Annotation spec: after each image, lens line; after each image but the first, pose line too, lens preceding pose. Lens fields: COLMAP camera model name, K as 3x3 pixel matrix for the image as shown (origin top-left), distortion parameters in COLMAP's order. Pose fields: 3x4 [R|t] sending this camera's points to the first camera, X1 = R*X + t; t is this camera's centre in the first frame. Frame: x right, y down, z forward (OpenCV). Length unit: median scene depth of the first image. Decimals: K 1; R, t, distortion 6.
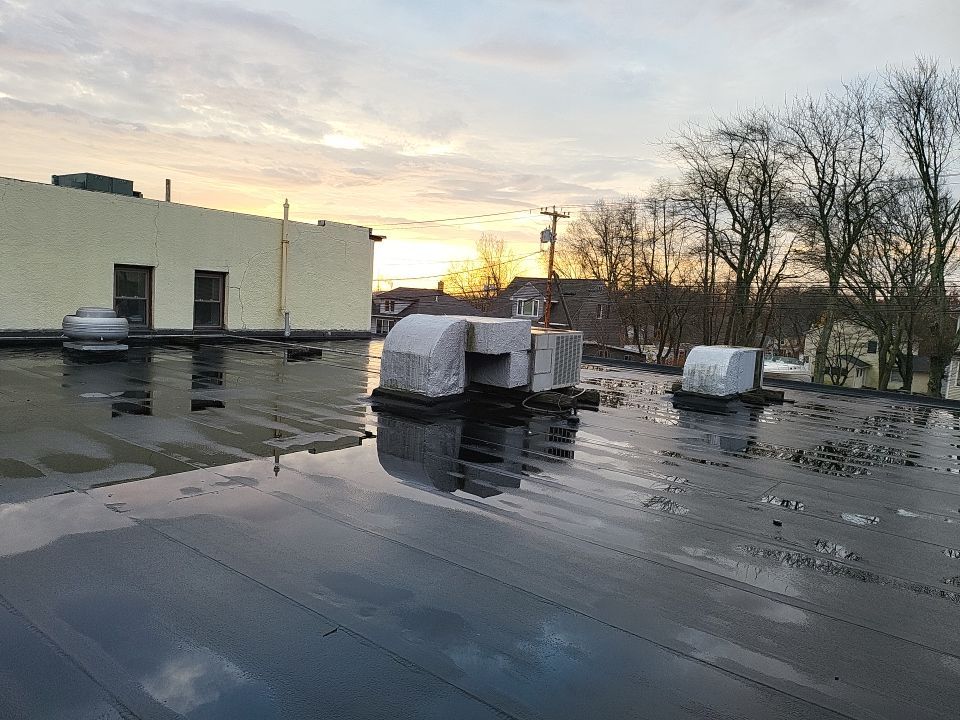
lens RADIAL K [[672.0, 0, 475.4], [0, 672.0, 358.2], [0, 0, 1]] dist [0.078485, -0.082682]
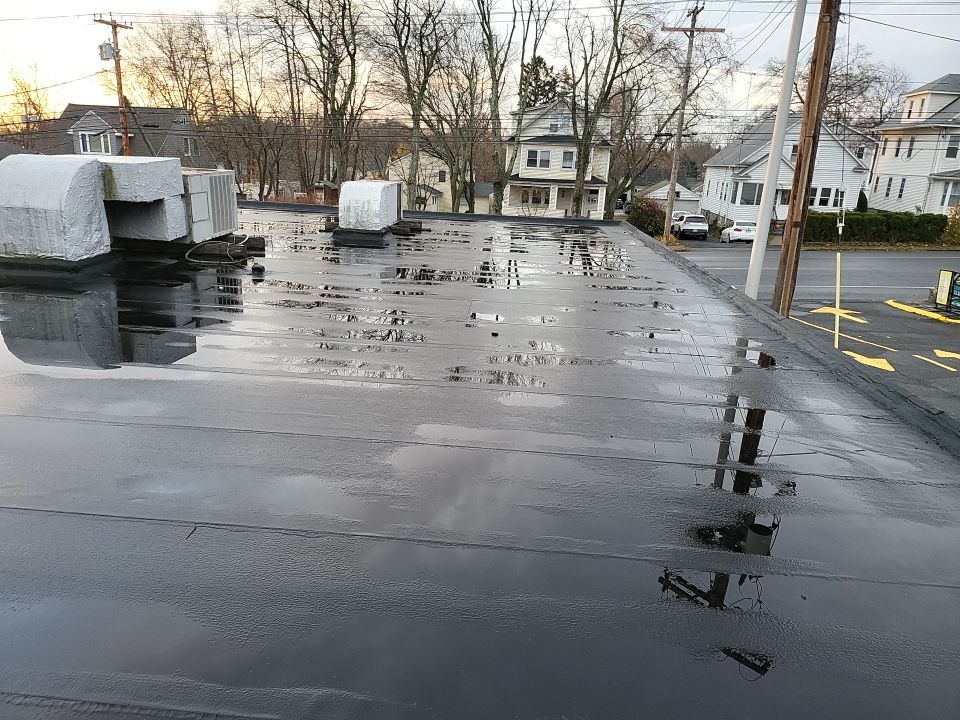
lens RADIAL K [[672.0, 0, 475.4], [0, 672.0, 358.2], [0, 0, 1]] dist [0.078485, -0.082682]
pose [[0.833749, -0.186095, 0.519838, -0.055895], [0.060470, 0.966602, 0.249045, -0.002251], [-0.548823, -0.176207, 0.817157, 0.019553]]
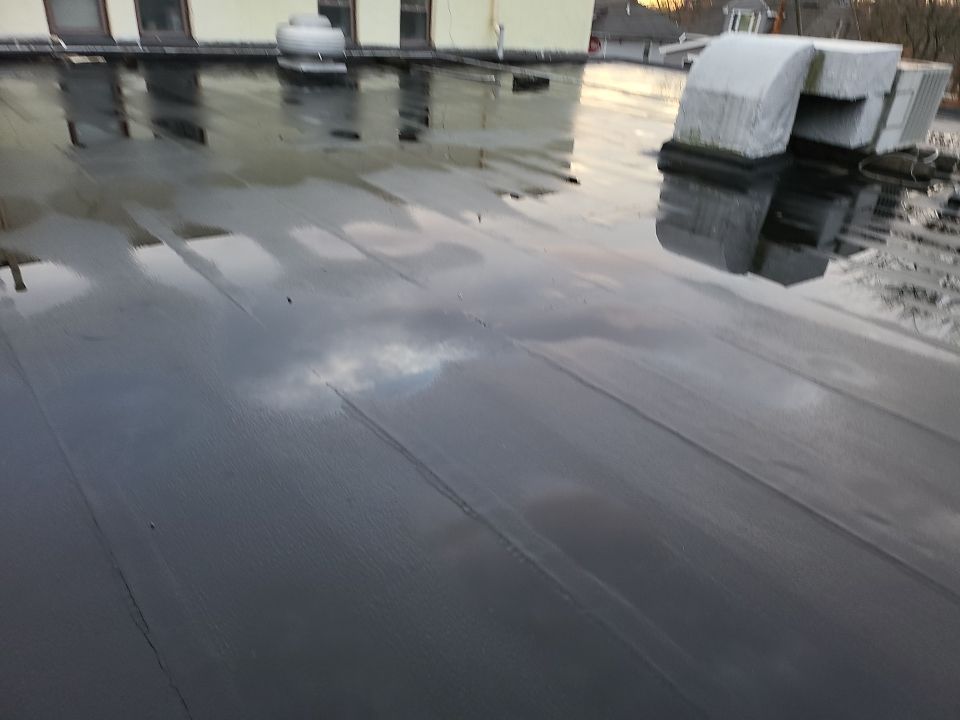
lens RADIAL K [[672.0, 0, 475.4], [0, 672.0, 358.2], [0, 0, 1]] dist [0.078485, -0.082682]
pose [[0.976101, 0.113390, -0.185390, -0.099487], [-0.035359, 0.924583, 0.379335, -0.006282], [0.214422, -0.363715, 0.906496, 0.077810]]
